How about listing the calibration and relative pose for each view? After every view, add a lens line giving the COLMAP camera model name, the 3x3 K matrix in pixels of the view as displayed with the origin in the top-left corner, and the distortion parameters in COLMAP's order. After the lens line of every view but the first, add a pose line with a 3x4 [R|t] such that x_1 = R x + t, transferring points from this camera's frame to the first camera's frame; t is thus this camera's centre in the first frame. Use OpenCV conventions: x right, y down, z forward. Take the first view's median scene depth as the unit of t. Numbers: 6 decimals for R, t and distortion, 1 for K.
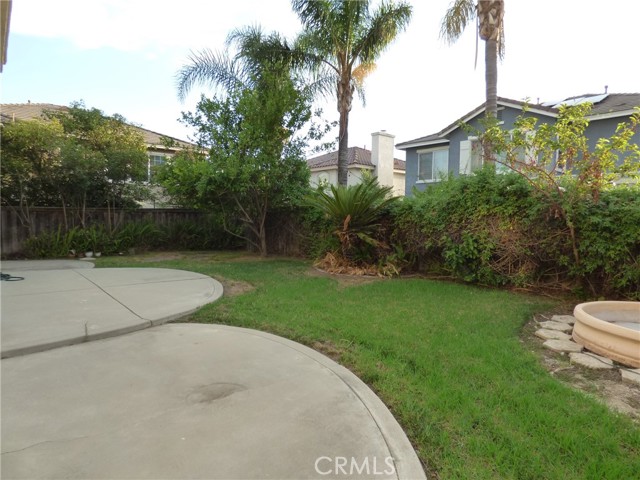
lens RADIAL K [[390.1, 0, 322.5], [0, 390.1, 236.1], [0, 0, 1]] dist [-0.018217, 0.003909]
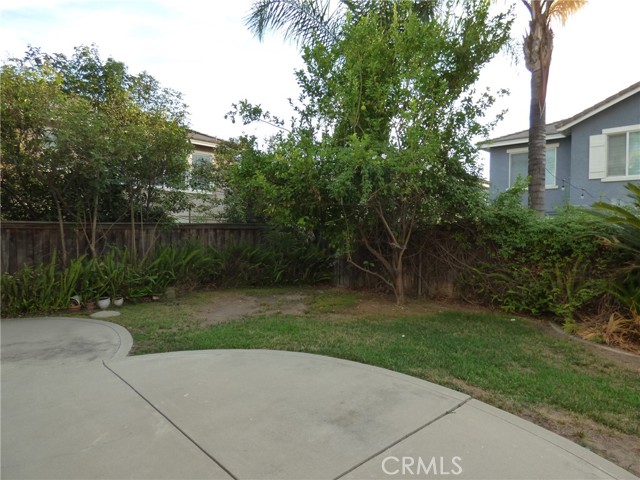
lens RADIAL K [[390.1, 0, 324.4], [0, 390.1, 239.8], [0, 0, 1]] dist [-0.018217, 0.003909]
pose [[0.998383, -0.001278, 0.056827, -0.281052], [0.002652, 0.999706, -0.024113, -0.029568], [-0.056780, 0.024225, 0.998093, 0.367193]]
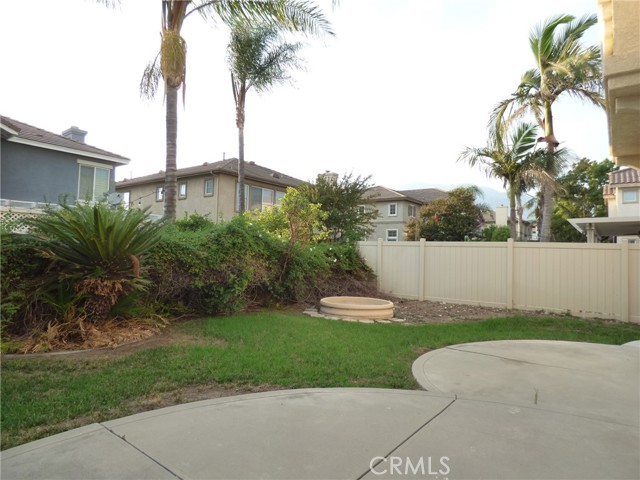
lens RADIAL K [[390.1, 0, 329.6], [0, 390.1, 242.6], [0, 0, 1]] dist [-0.018217, 0.003909]
pose [[-0.233323, 0.011564, 0.972331, -0.440826], [0.013256, 0.999874, -0.008711, -0.041075], [-0.972309, 0.010857, -0.233447, 0.531990]]
